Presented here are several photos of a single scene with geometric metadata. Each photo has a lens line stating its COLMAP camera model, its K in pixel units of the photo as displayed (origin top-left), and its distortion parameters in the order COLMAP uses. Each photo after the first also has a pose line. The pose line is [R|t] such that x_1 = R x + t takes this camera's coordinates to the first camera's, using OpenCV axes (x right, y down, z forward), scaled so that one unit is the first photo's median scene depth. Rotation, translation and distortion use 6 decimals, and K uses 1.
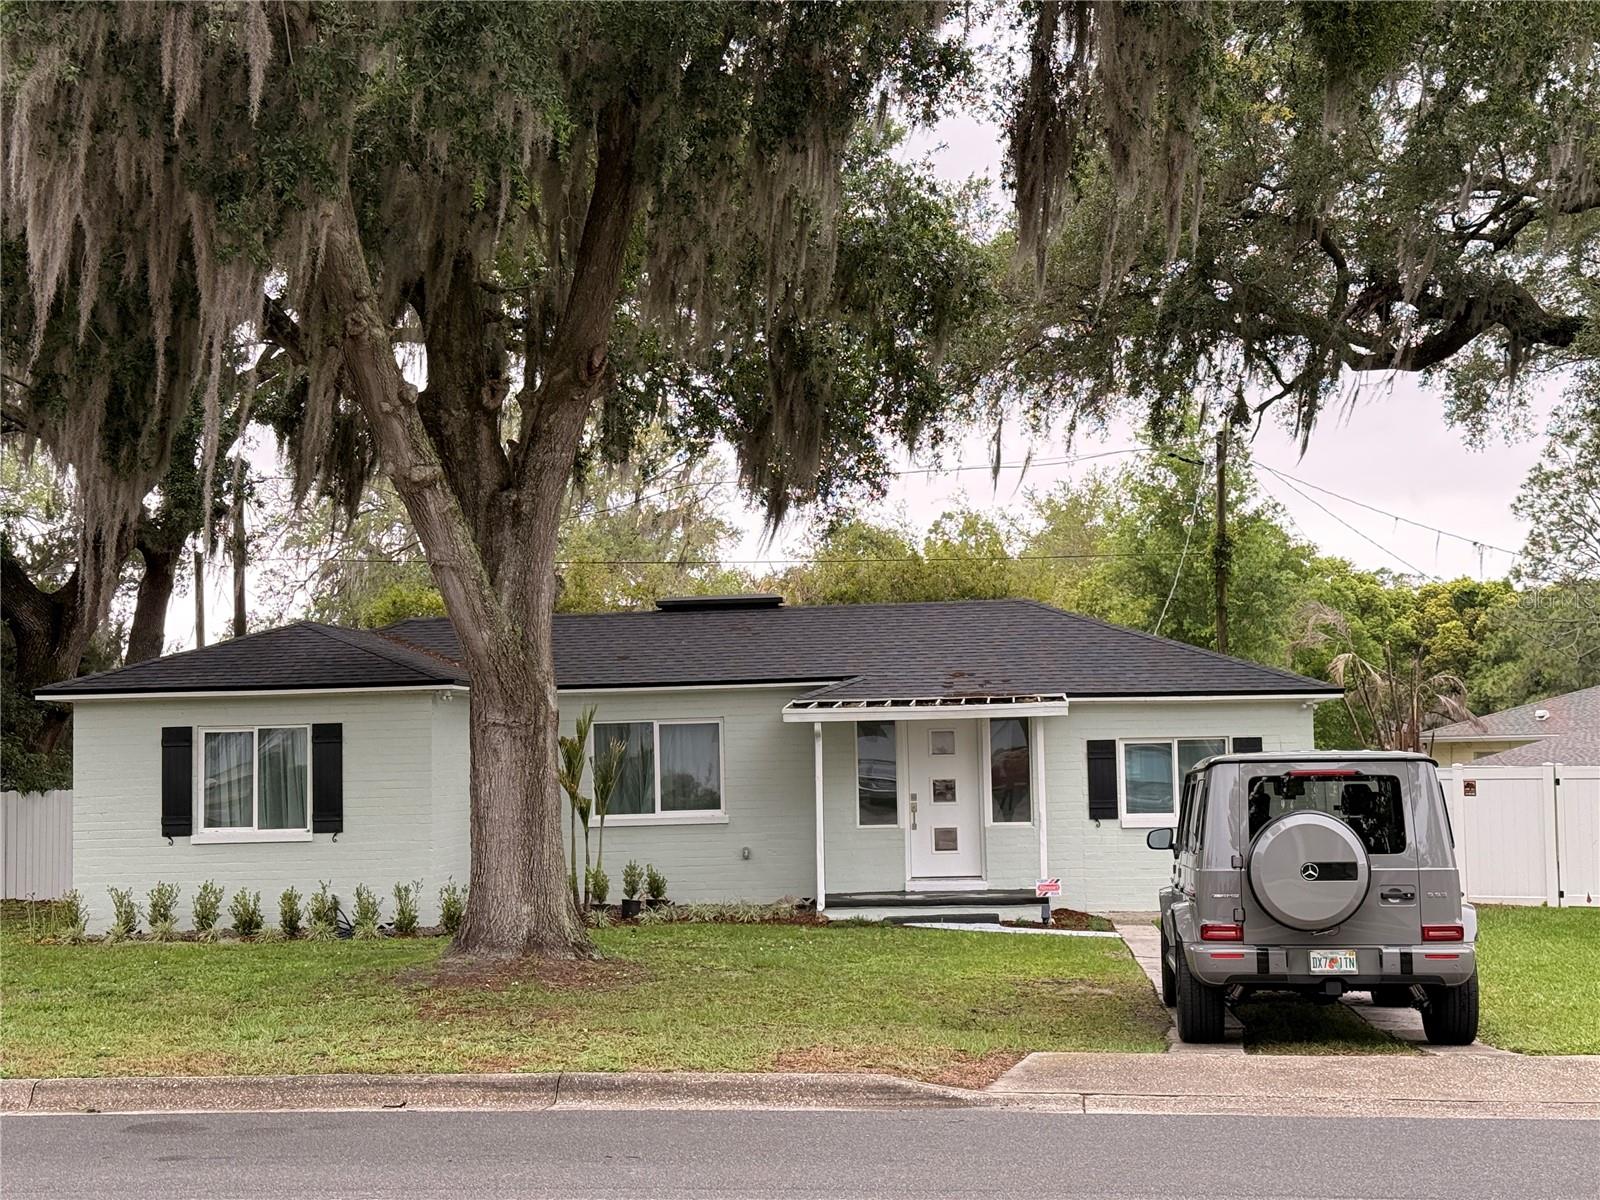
lens RADIAL K [[2288.9, 0, 806.5], [0, 2288.9, 601.6], [0, 0, 1]] dist [0.139674, -0.012320]
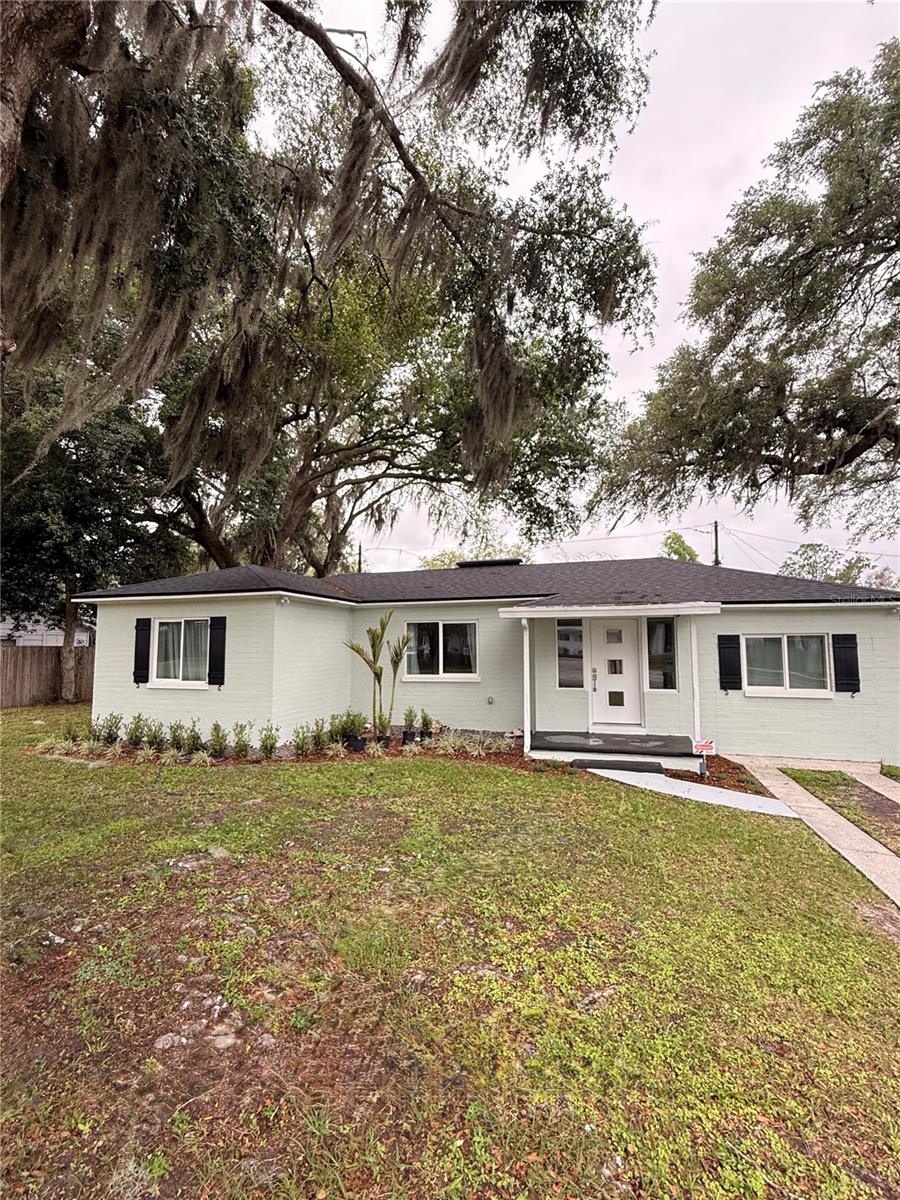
lens RADIAL K [[539.4, 0, 450.0], [0, 539.4, 600.0], [0, 0, 1]] dist [0.000343, 0.000091]
pose [[0.978049, -0.000149, -0.208374, 0.027866], [-0.003129, 0.999877, -0.015400, 0.044577], [0.208351, 0.015714, 0.977928, 0.636152]]
